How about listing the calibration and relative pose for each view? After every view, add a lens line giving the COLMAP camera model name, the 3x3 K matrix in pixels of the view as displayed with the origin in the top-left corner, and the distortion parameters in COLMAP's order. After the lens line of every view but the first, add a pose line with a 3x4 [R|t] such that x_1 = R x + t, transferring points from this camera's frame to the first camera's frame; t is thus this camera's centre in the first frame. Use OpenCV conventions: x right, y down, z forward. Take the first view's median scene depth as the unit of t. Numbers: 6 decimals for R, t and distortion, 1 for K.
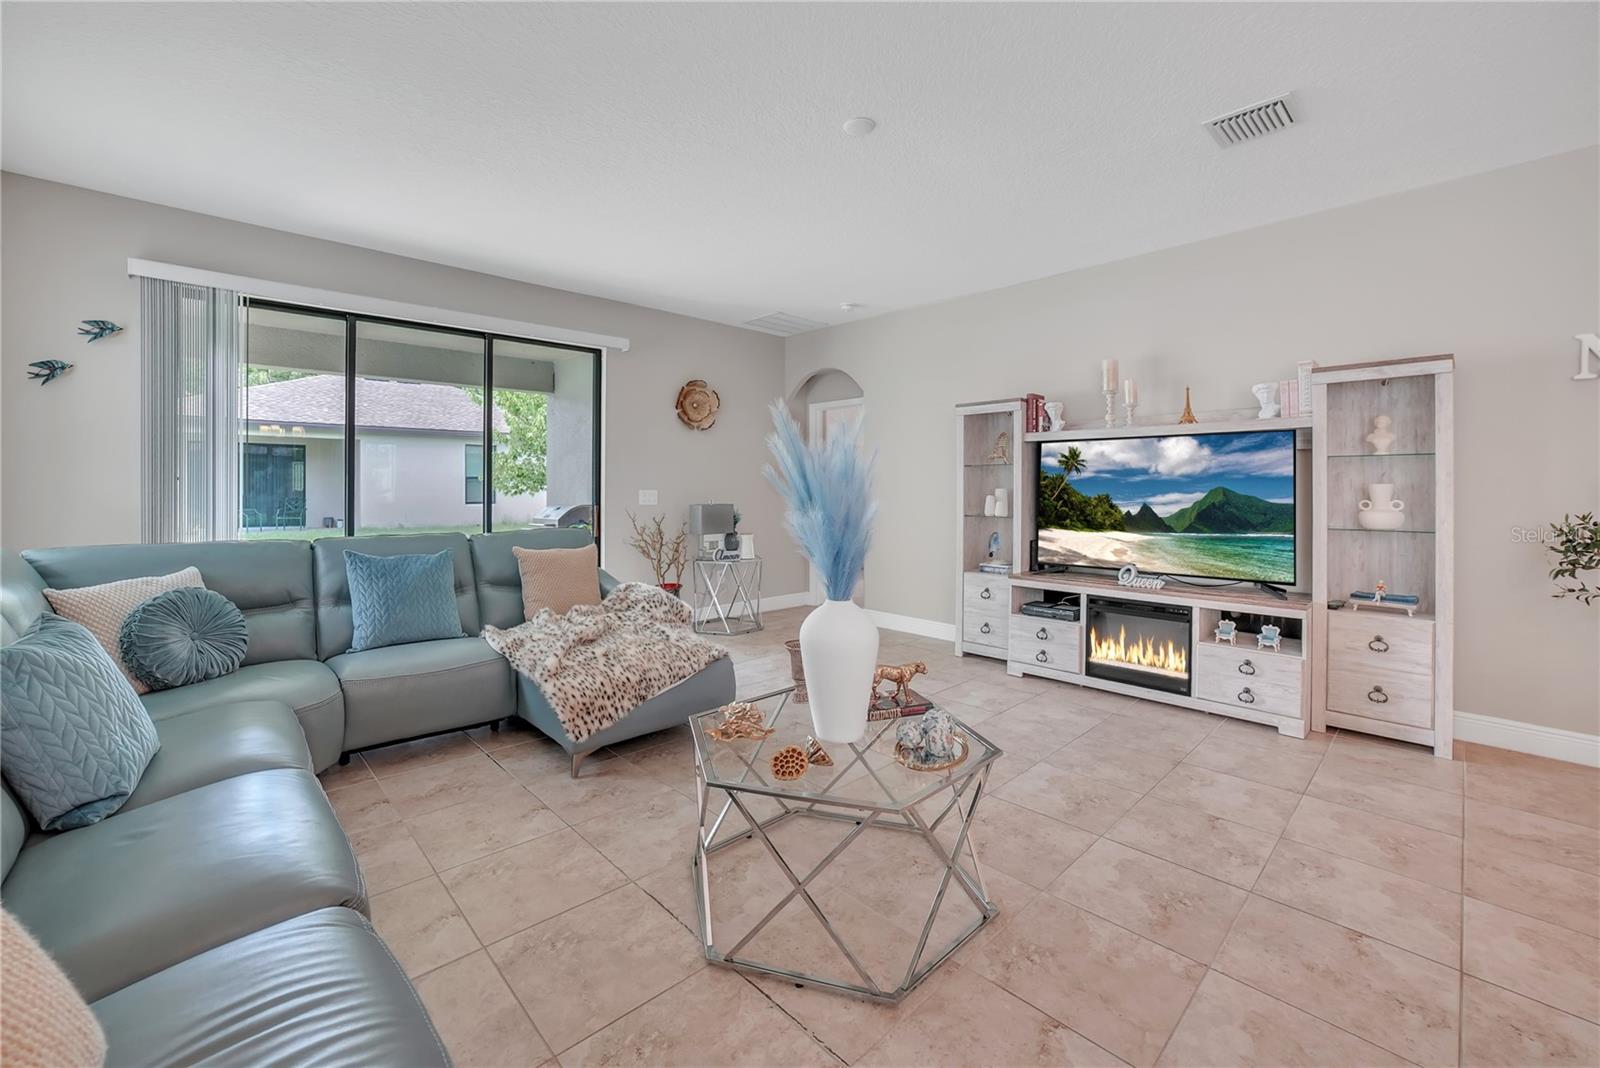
lens RADIAL K [[671.2, 0, 796.1], [0, 671.2, 491.8], [0, 0, 1]] dist [-0.032217, 0.008232]
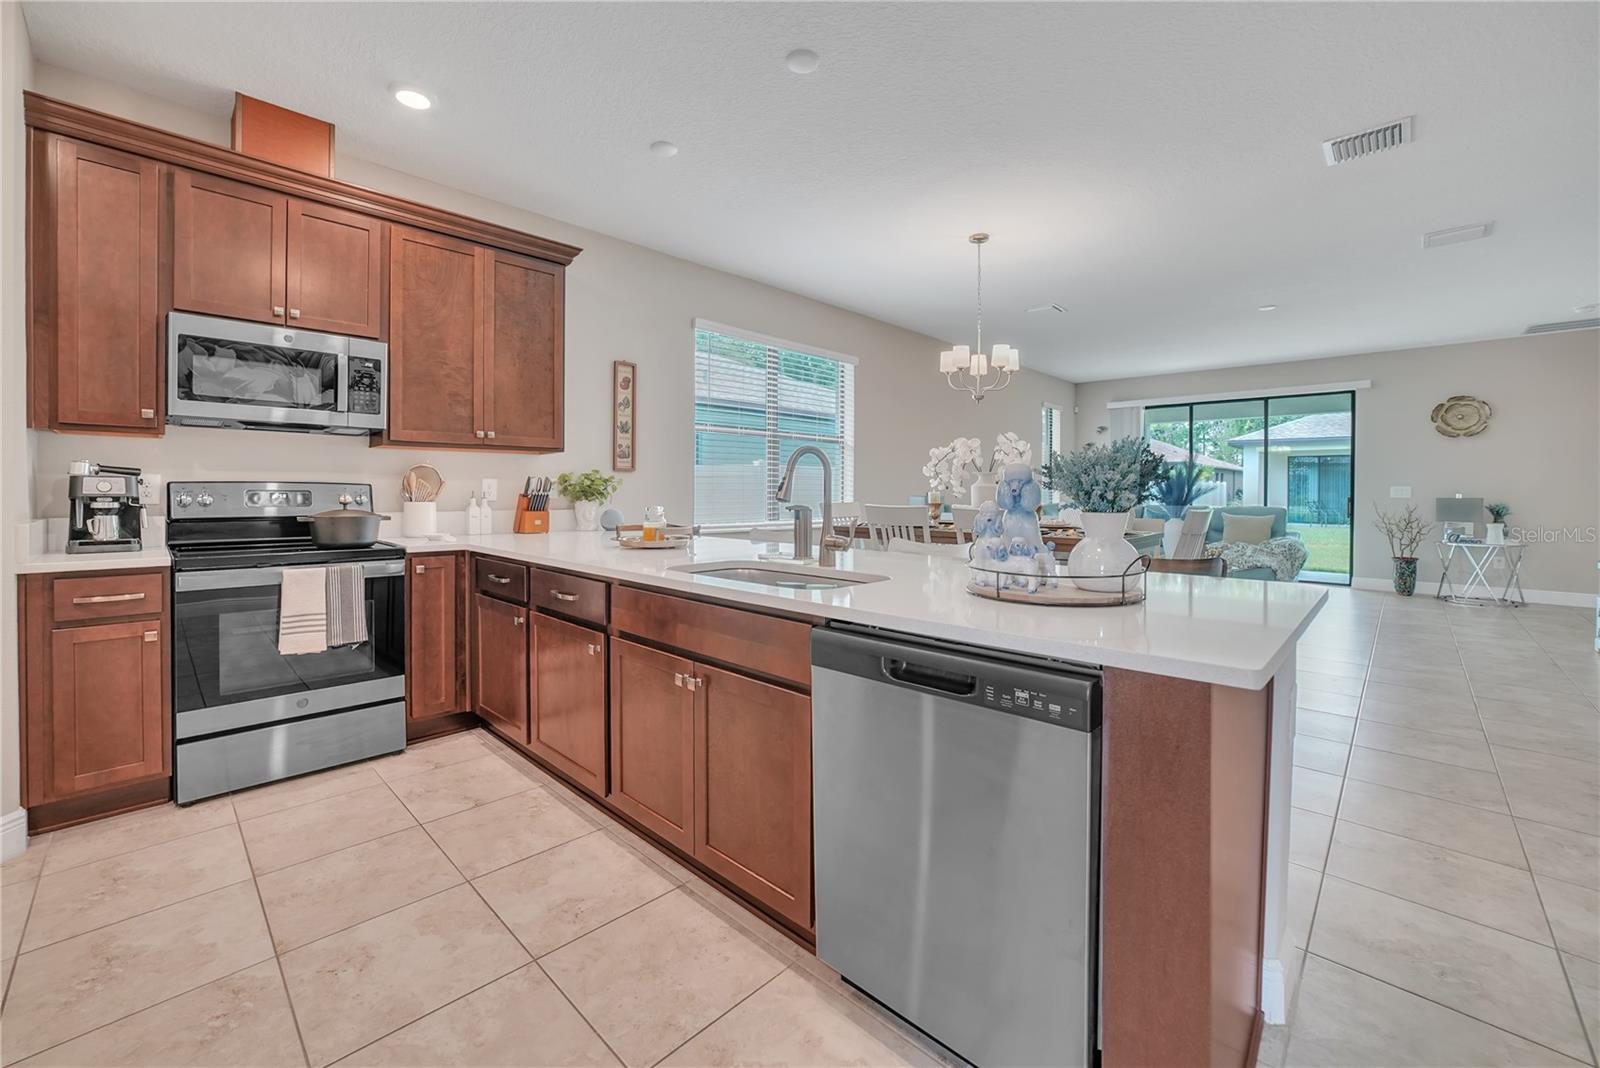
lens RADIAL K [[646.0, 0, 789.5], [0, 646.0, 496.1], [0, 0, 1]] dist [-0.032363, 0.007845]
pose [[0.053260, 0.006538, -0.998559, 1.397811], [-0.007532, 0.999953, 0.006145, 0.028720], [0.998552, 0.007194, 0.053307, -0.418109]]
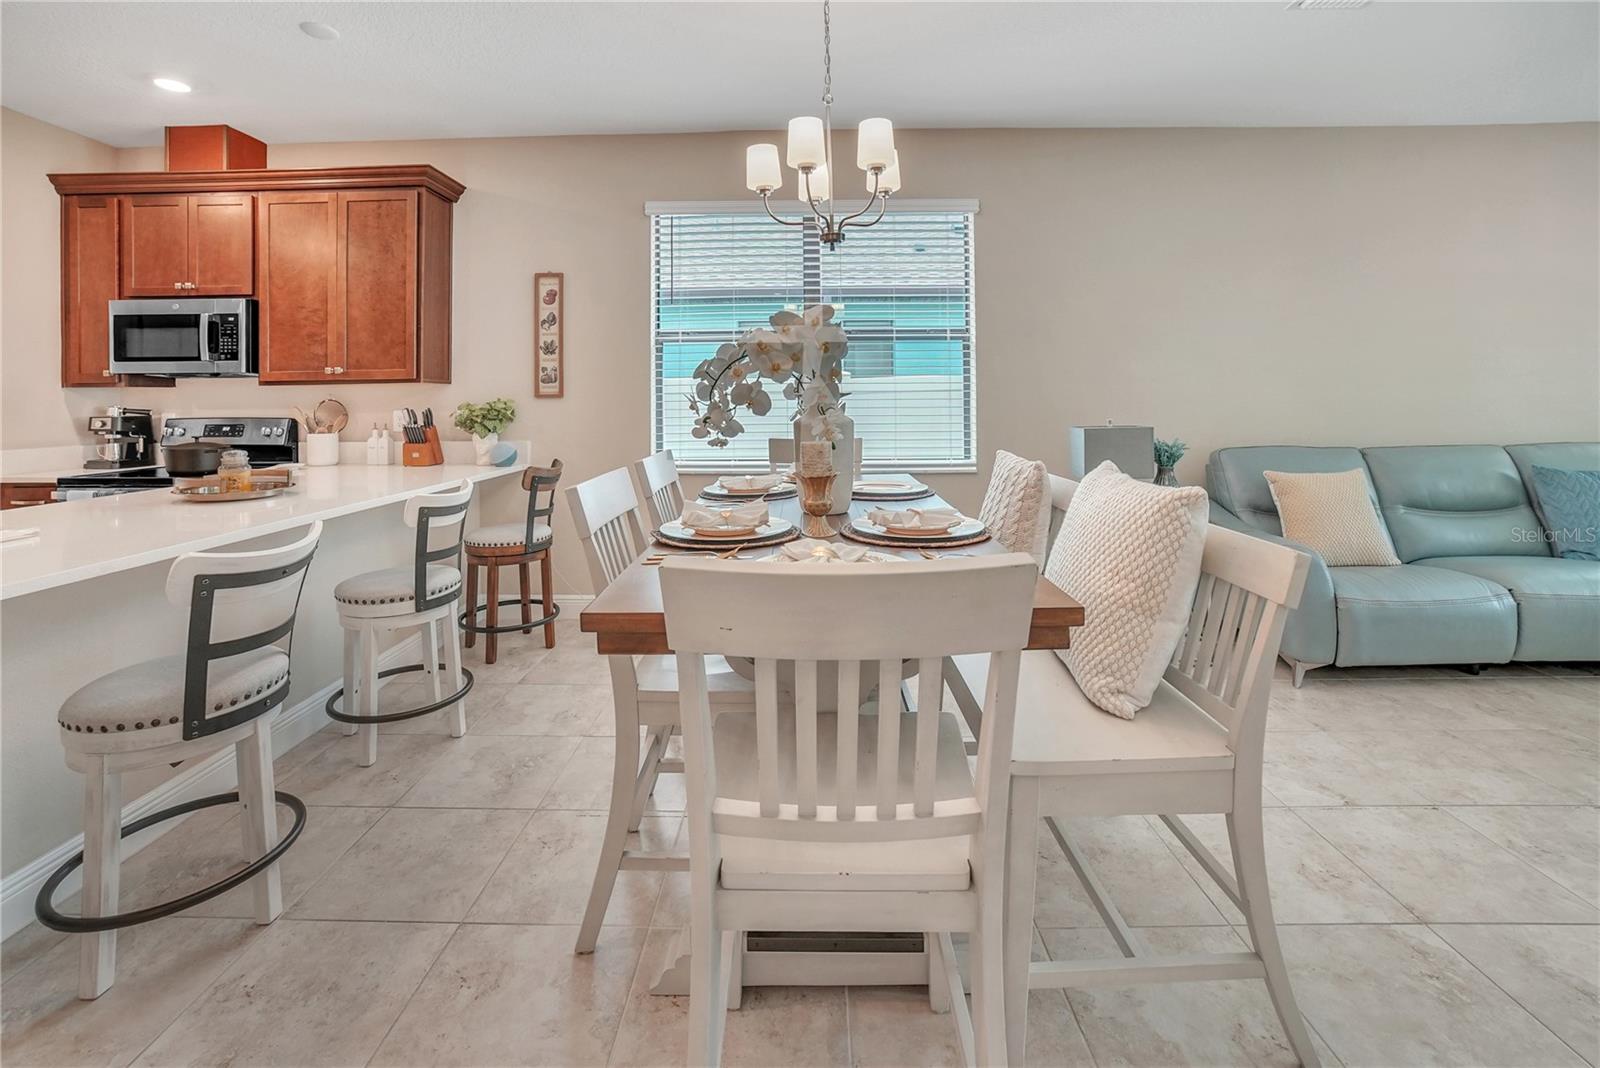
lens RADIAL K [[671.2, 0, 798.6], [0, 671.2, 389.6], [0, 0, 1]] dist [-0.032217, 0.008232]
pose [[-0.688803, -0.001673, -0.724947, 0.787689], [0.005160, 0.999961, -0.007211, -0.006107], [0.724930, -0.008708, -0.688767, 0.269299]]
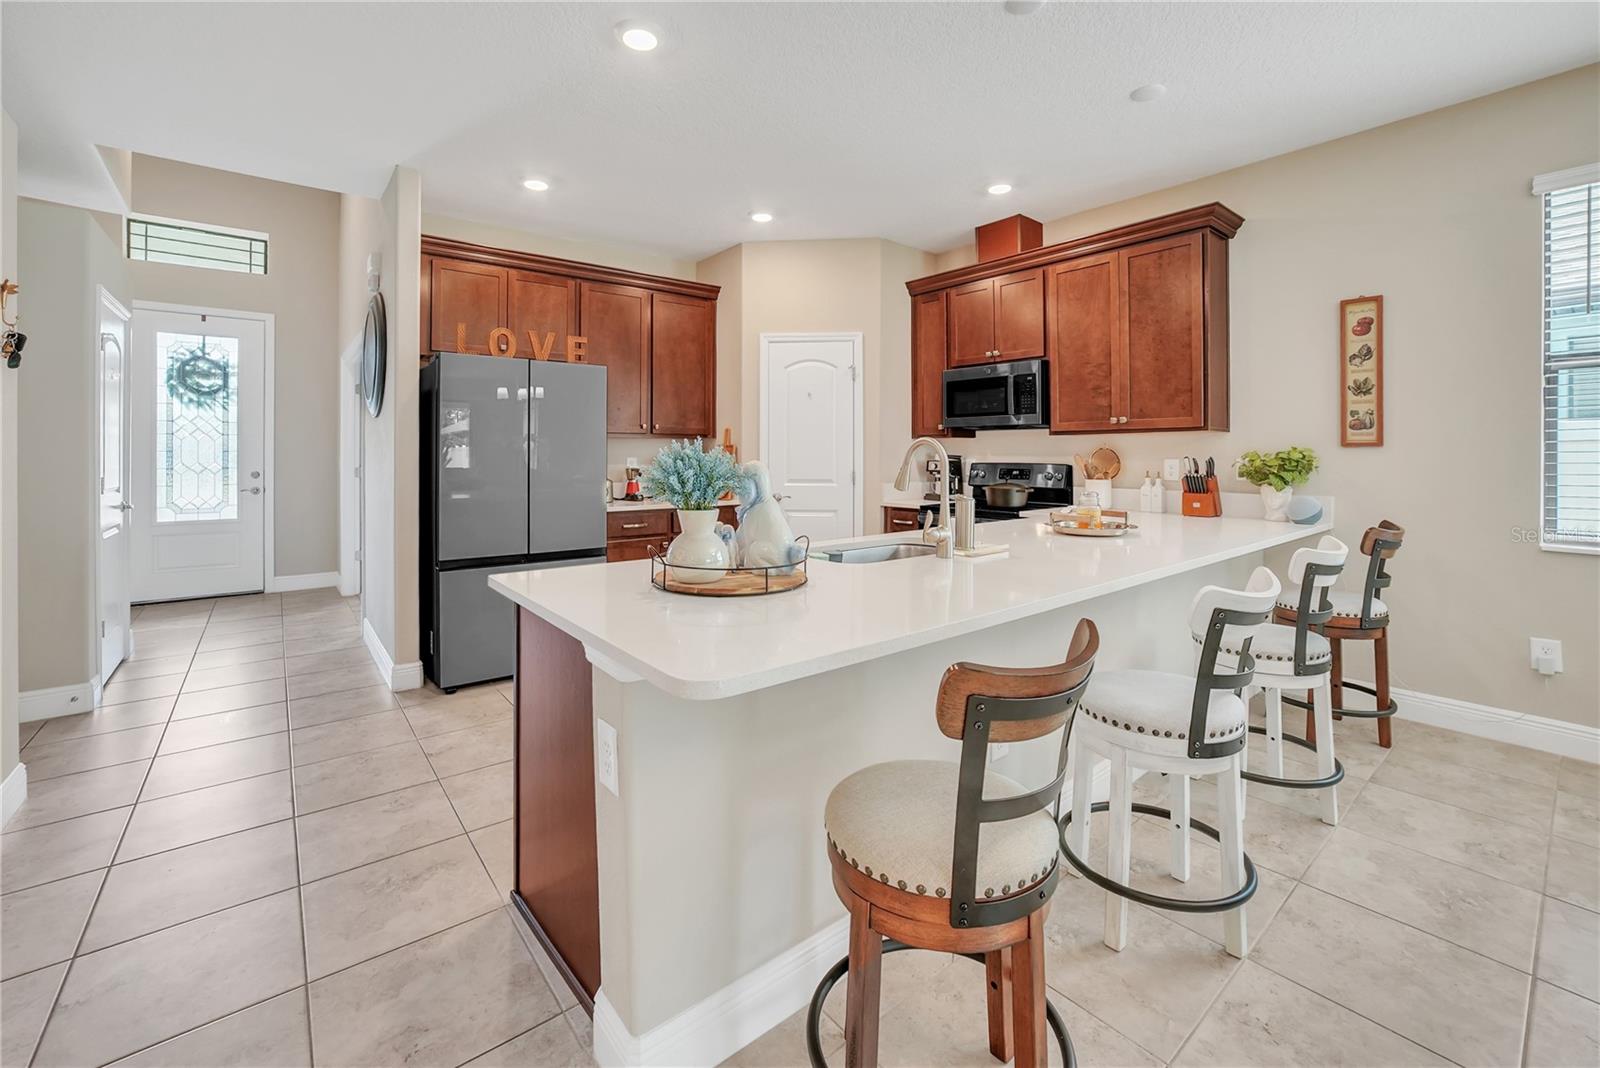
lens RADIAL K [[671.2, 0, 801.2], [0, 671.2, 451.5], [0, 0, 1]] dist [-0.032217, 0.008232]
pose [[-0.998505, 0.000824, 0.054662, 0.964887], [0.000972, 0.999996, 0.002676, -0.000266], [-0.054660, 0.002726, -0.998501, 0.179795]]
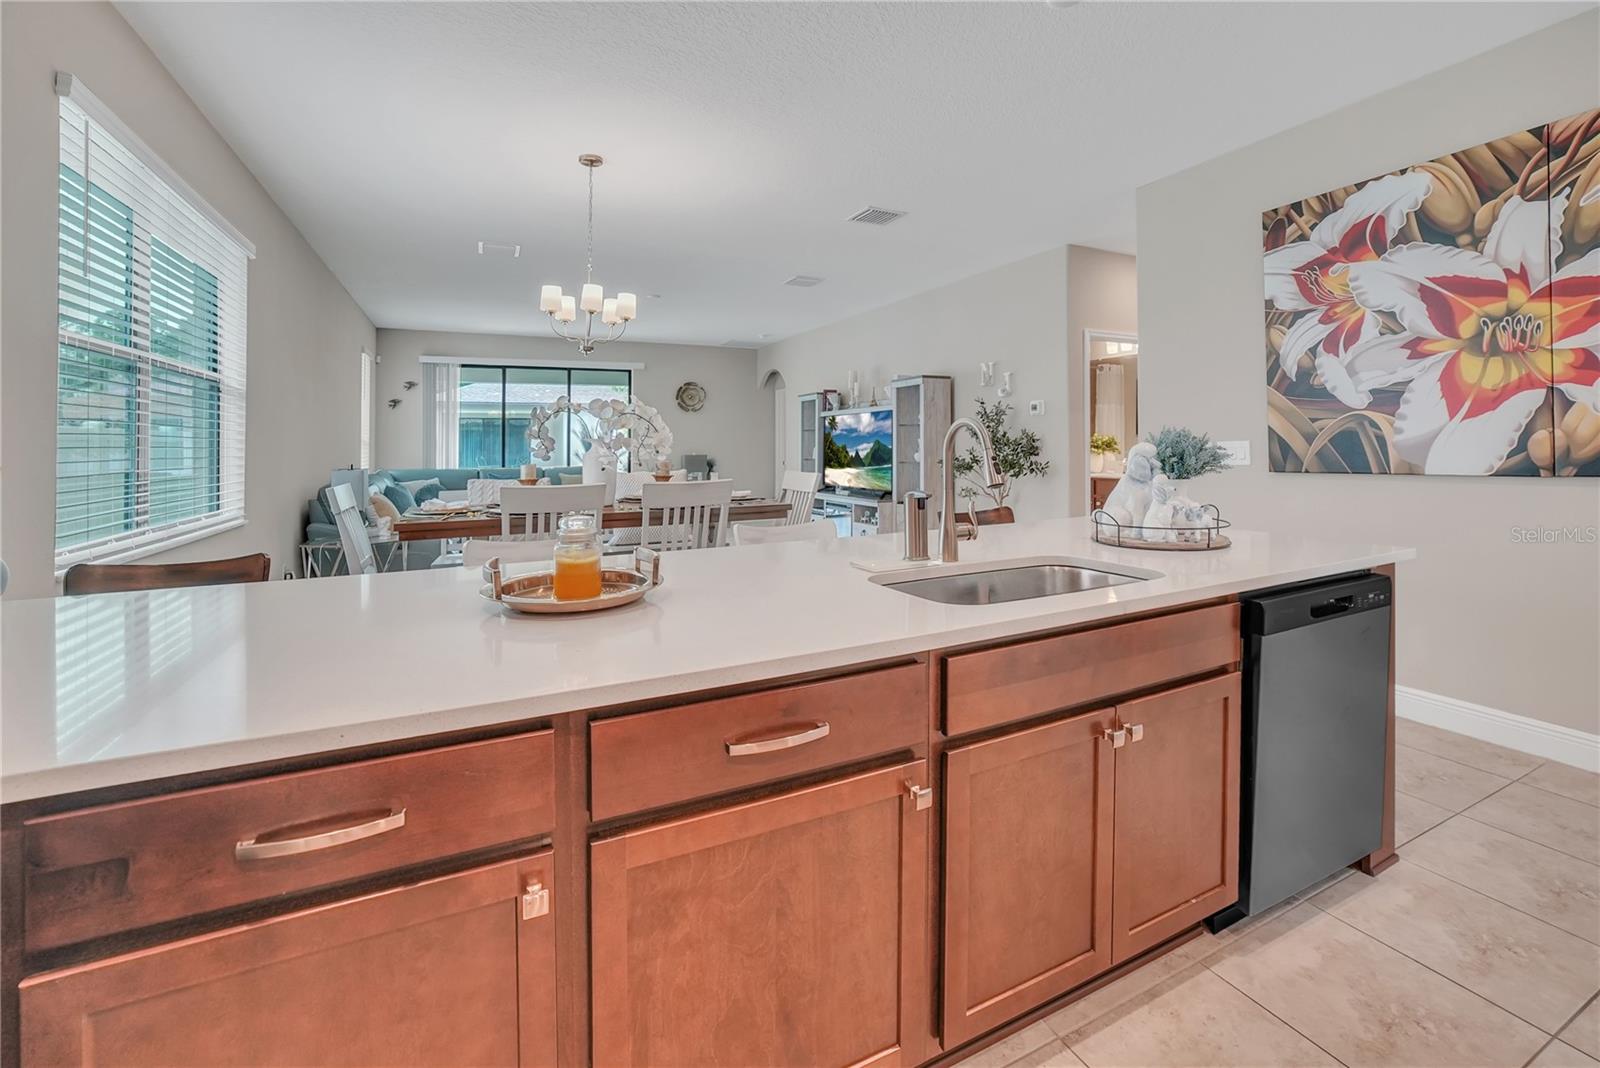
lens RADIAL K [[671.2, 0, 785.8], [0, 671.2, 449.7], [0, 0, 1]] dist [-0.032217, 0.008232]
pose [[0.953742, -0.012414, -0.300371, 0.894578], [0.013639, 0.999905, 0.001982, 0.010308], [0.300318, -0.005987, 0.953820, -0.835346]]
